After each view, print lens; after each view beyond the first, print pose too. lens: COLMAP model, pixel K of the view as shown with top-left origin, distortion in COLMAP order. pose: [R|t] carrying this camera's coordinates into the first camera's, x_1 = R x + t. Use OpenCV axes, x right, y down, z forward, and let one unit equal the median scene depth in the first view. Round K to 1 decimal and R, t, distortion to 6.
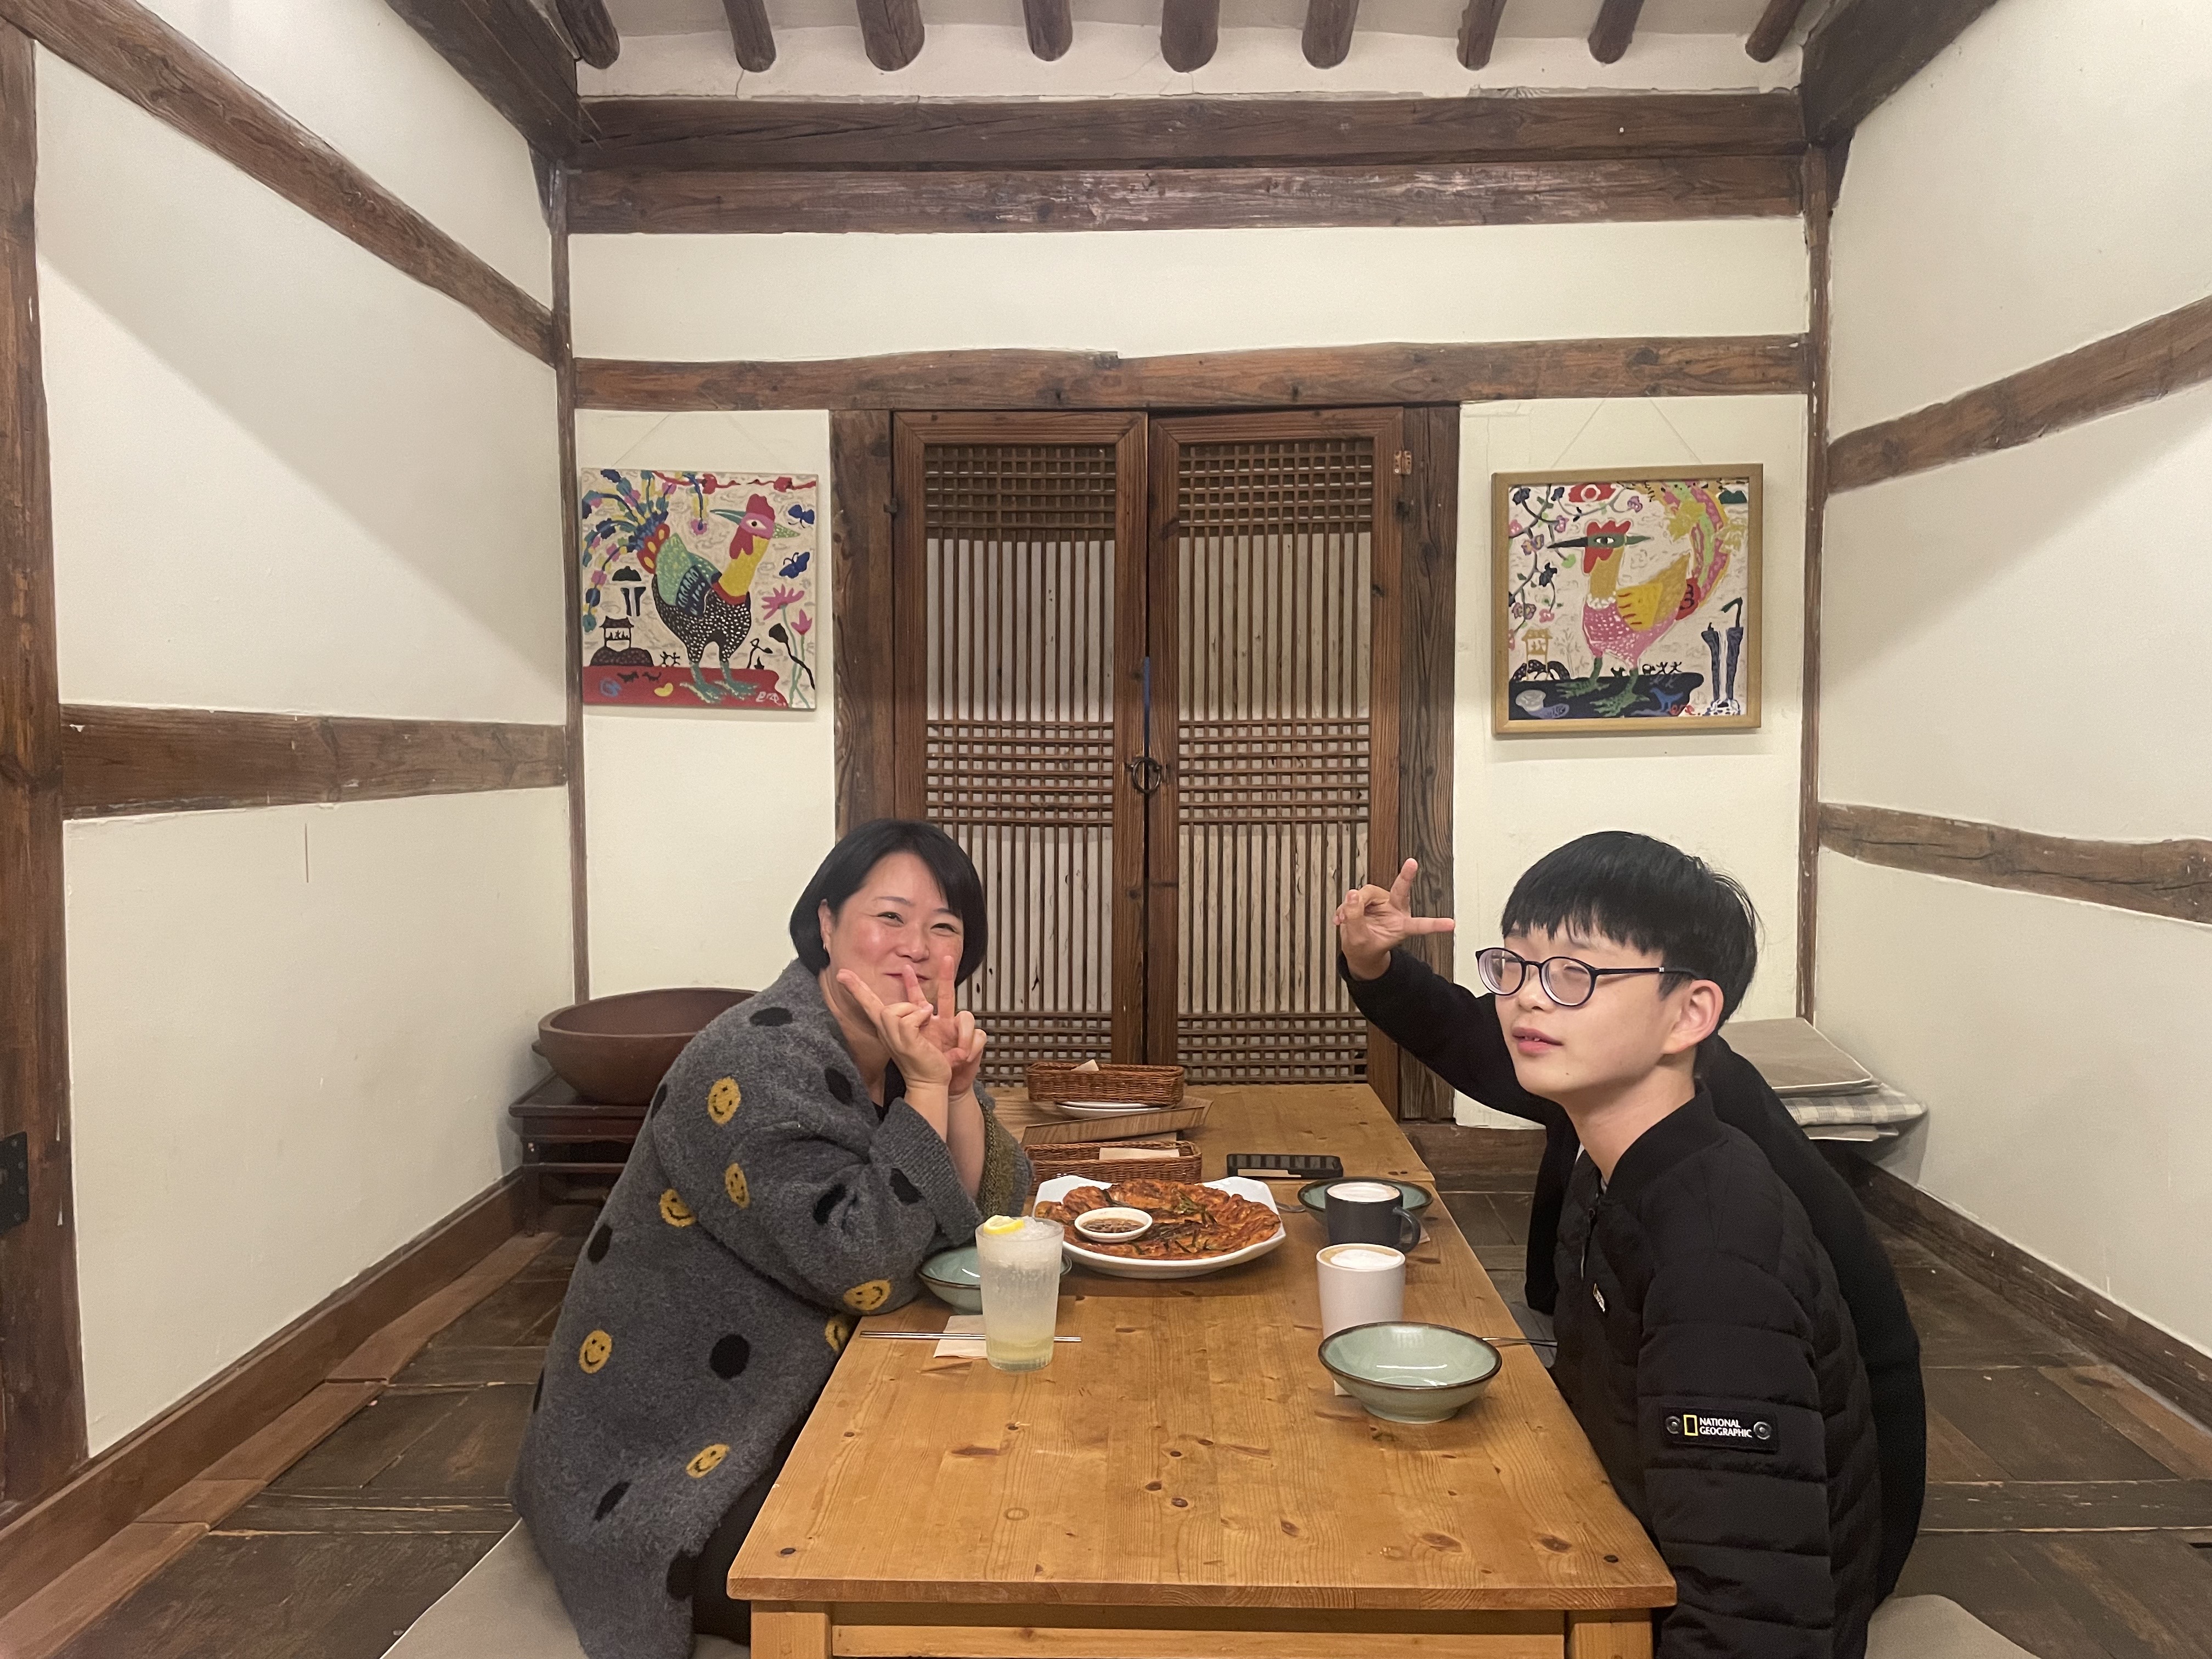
lens RADIAL K [[1683.0, 0, 1113.2], [0, 1683.0, 833.8], [0, 0, 1]] dist [0.074492, -0.100314]
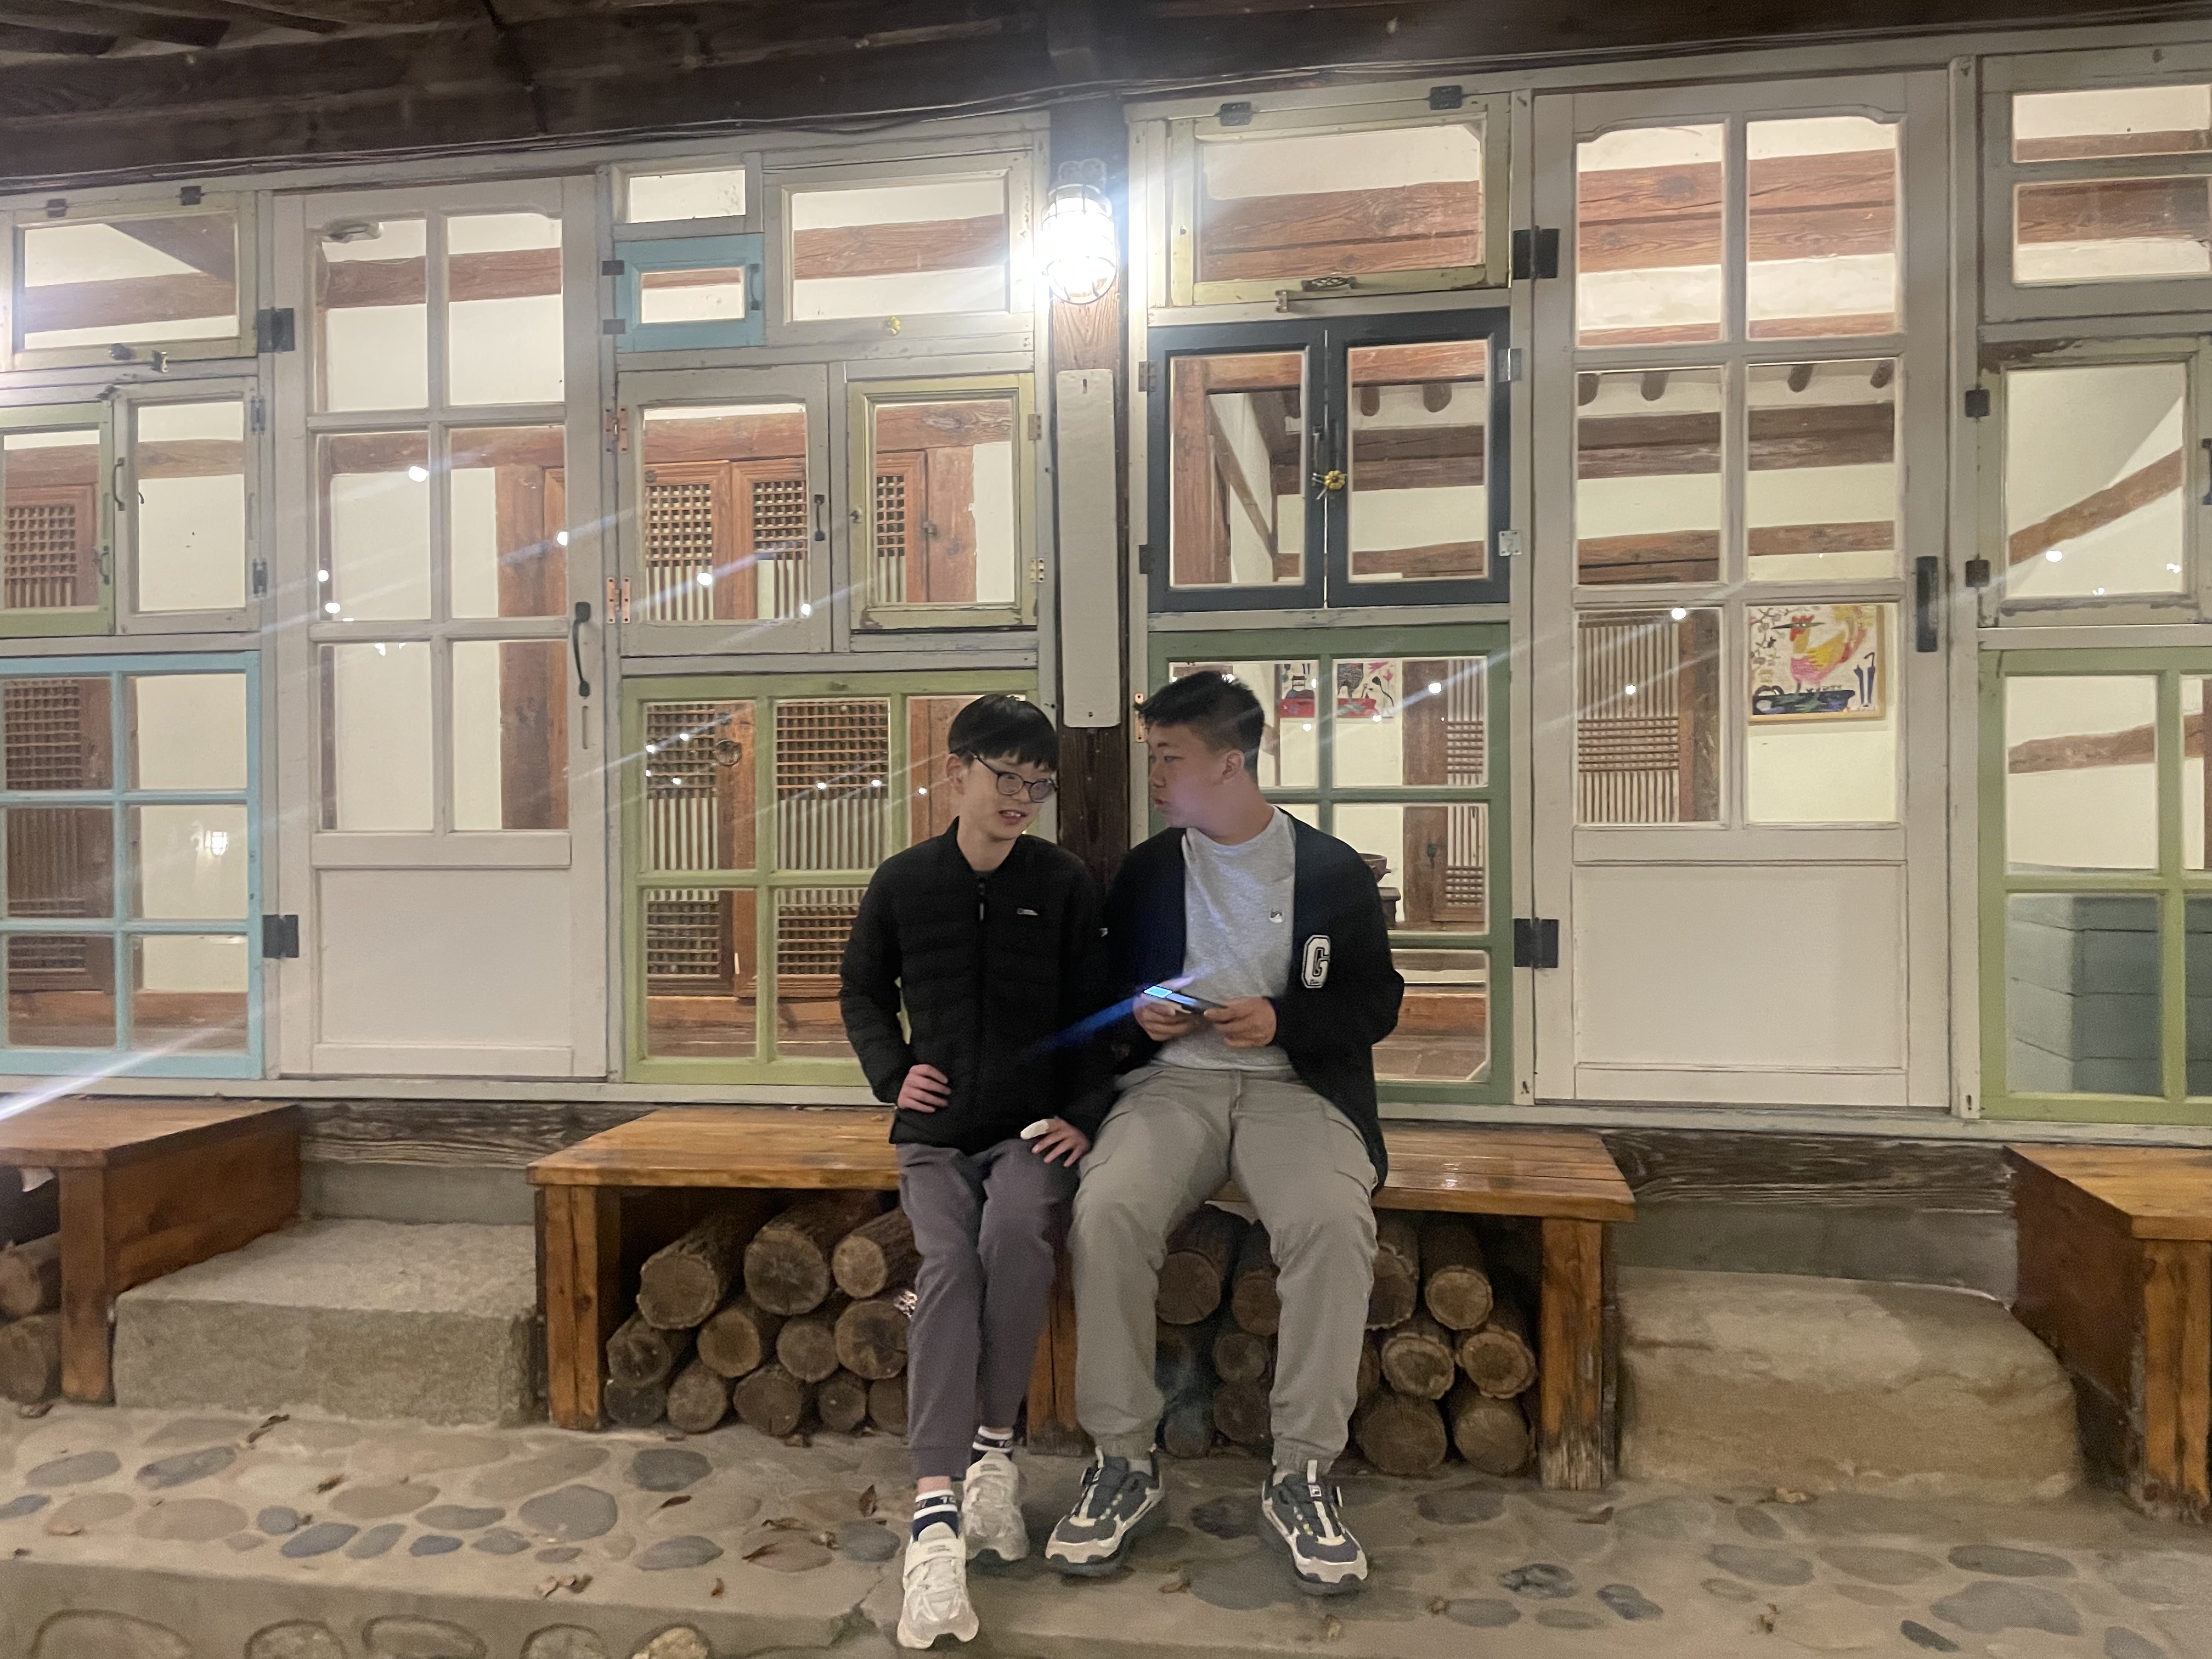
lens RADIAL K [[1683.0, 0, 1096.7], [0, 1683.0, 824.0], [0, 0, 1]] dist [0.074492, -0.100314]
pose [[0.989462, -0.008939, -0.144517, -0.242136], [0.003014, 0.999148, -0.041170, 0.140541], [0.144762, 0.040301, 0.988645, -1.085302]]
